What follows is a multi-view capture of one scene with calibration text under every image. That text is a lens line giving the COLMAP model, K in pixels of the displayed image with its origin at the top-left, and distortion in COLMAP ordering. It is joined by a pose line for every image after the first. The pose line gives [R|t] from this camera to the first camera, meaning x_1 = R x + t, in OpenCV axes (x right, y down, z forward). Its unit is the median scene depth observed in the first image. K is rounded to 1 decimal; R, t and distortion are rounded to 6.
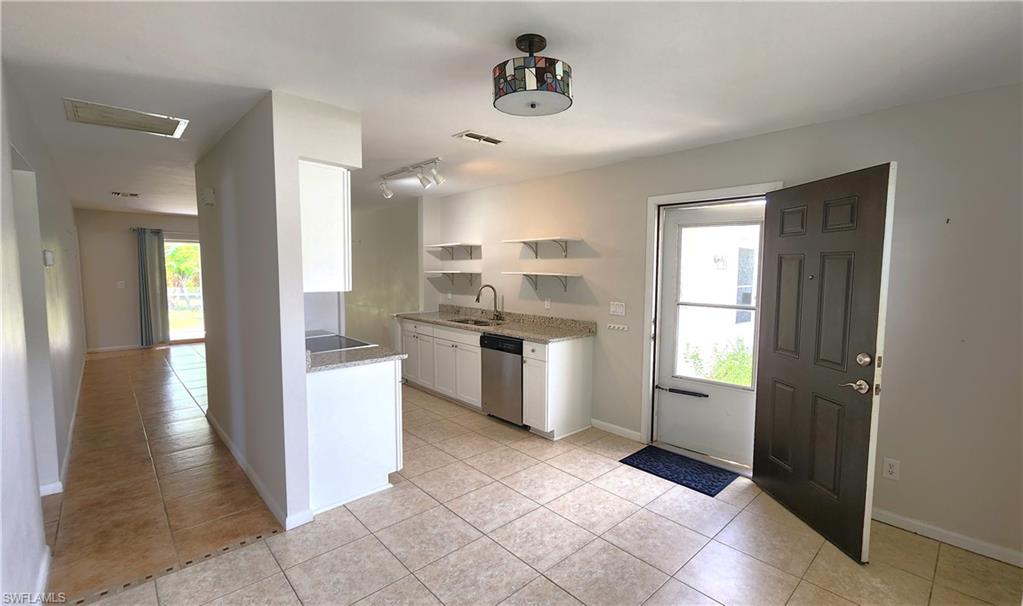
lens RADIAL K [[442.0, 0, 536.2], [0, 442.0, 302.9], [0, 0, 1]] dist [0.000073, 0.000154]
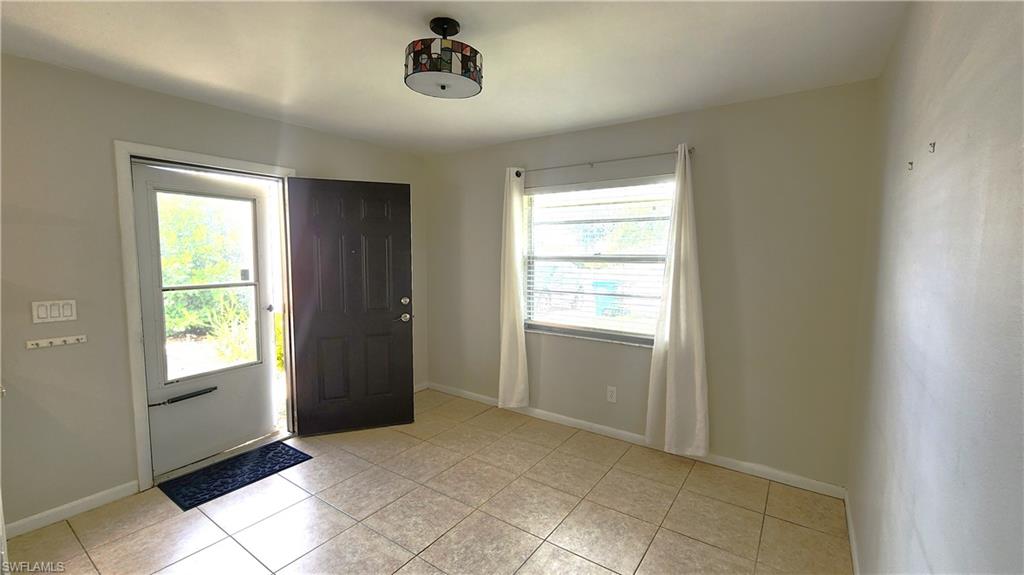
lens RADIAL K [[428.3, 0, 512.0], [0, 428.3, 287.5], [0, 0, 1]] dist [-0.000140, 0.001391]
pose [[-0.190030, -0.095134, 0.977158, -0.566289], [0.072648, 0.991203, 0.110629, -0.043627], [-0.979087, 0.092011, -0.181447, 0.568607]]
